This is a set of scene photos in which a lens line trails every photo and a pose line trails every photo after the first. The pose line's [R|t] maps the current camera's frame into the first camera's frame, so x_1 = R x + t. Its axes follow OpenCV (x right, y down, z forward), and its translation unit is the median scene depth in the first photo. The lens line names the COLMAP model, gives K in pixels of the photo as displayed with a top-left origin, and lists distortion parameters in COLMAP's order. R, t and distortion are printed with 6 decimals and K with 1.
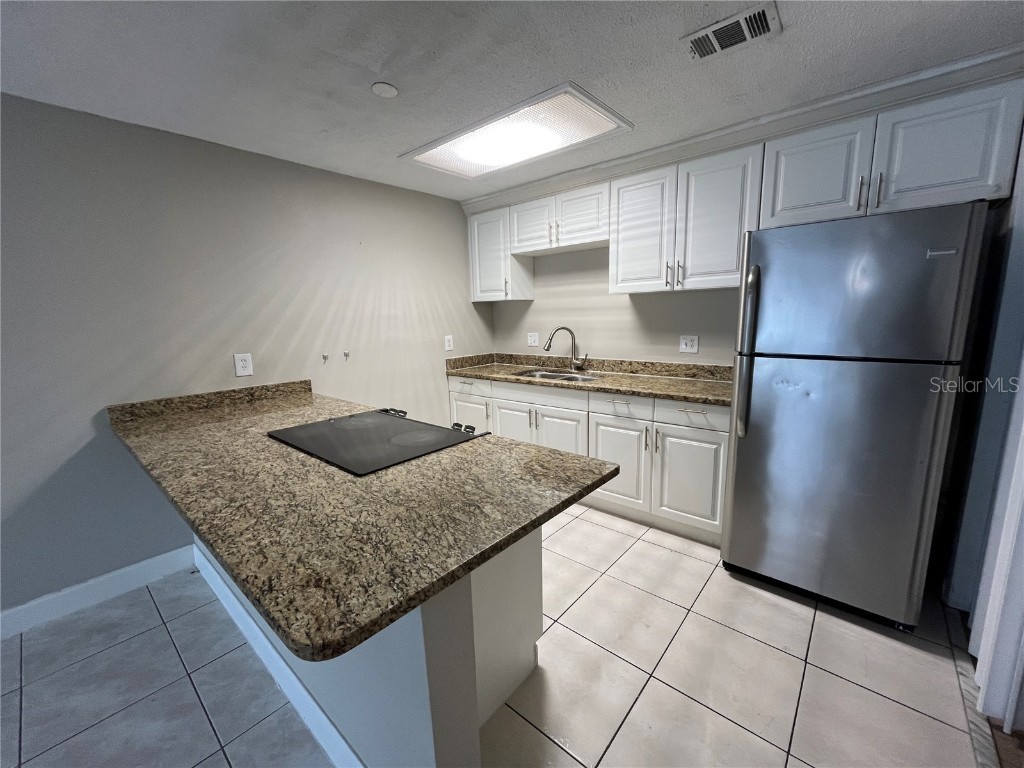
lens RADIAL K [[414.2, 0, 514.5], [0, 414.2, 383.3], [0, 0, 1]] dist [0.000515, -0.000138]
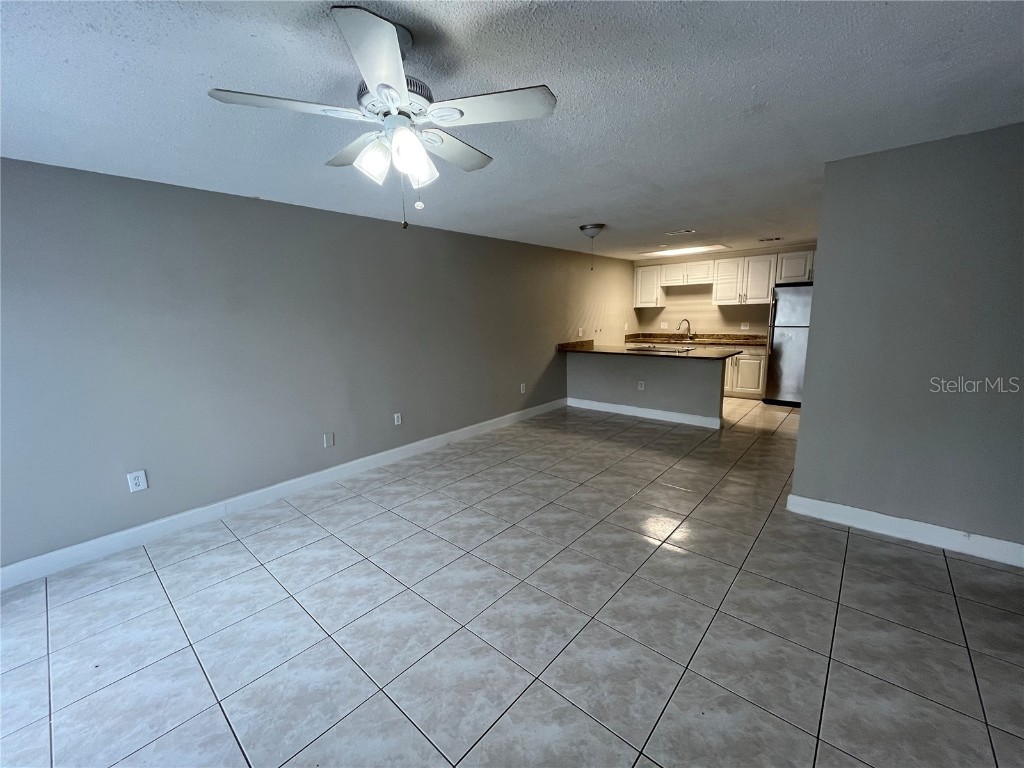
lens RADIAL K [[414.2, 0, 513.5], [0, 414.2, 382.6], [0, 0, 1]] dist [0.000515, -0.000138]
pose [[0.999852, 0.004259, -0.016648, -0.879122], [-0.004321, 0.999984, -0.003680, 0.246849], [0.016632, 0.003751, 0.999855, -1.419086]]
